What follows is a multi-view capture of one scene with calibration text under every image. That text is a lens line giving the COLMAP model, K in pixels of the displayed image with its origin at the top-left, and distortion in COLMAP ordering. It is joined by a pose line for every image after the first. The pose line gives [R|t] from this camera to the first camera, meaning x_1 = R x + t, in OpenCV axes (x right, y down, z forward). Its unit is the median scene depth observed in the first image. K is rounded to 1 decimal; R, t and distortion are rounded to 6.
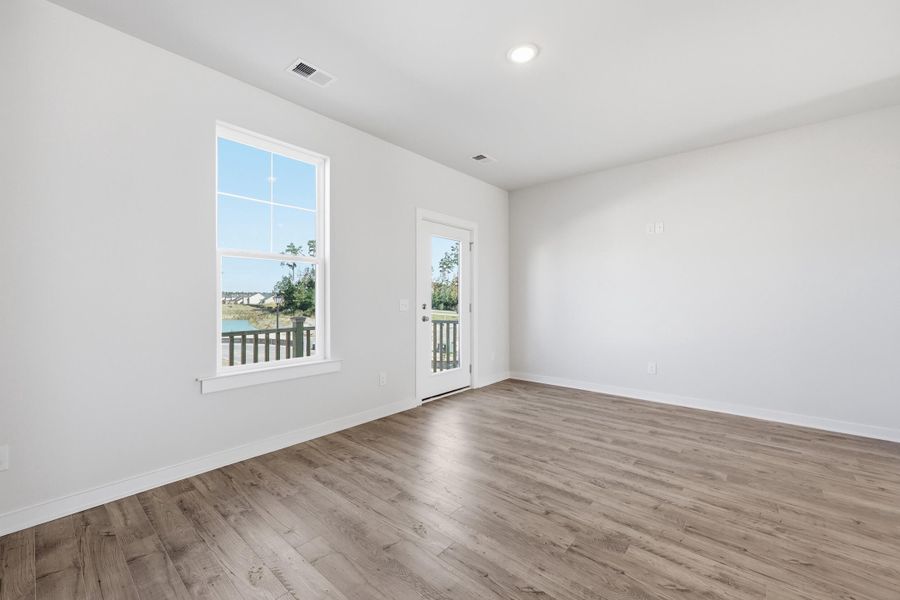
lens RADIAL K [[376.9, 0, 445.4], [0, 376.9, 300.3], [0, 0, 1]] dist [-0.000190, 0.000258]
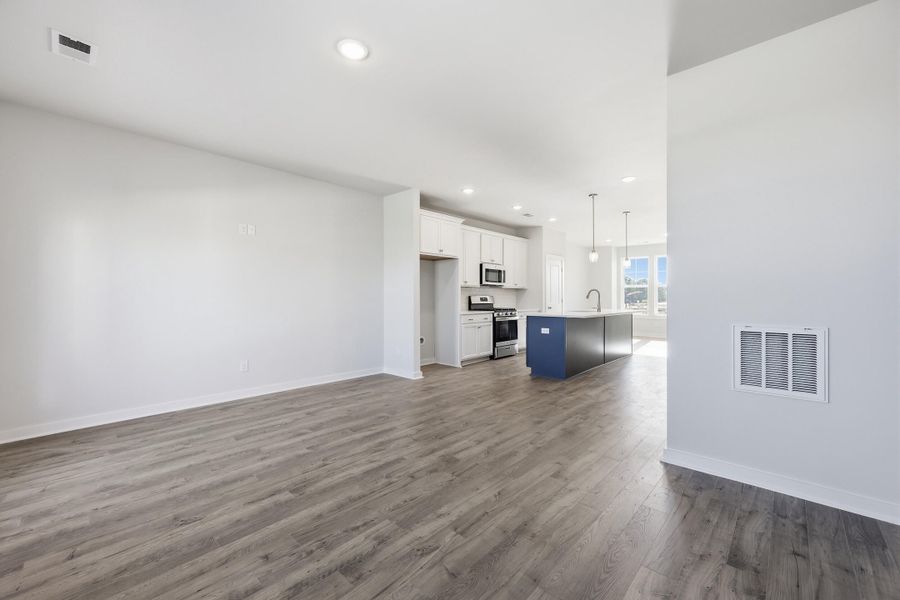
lens RADIAL K [[376.9, 0, 445.6], [0, 376.9, 297.9], [0, 0, 1]] dist [-0.000190, 0.000258]
pose [[0.001010, 0.000016, 0.999999, -0.672125], [0.004405, 0.999990, -0.000020, -0.001664], [-0.999990, 0.004405, 0.001010, 0.648690]]
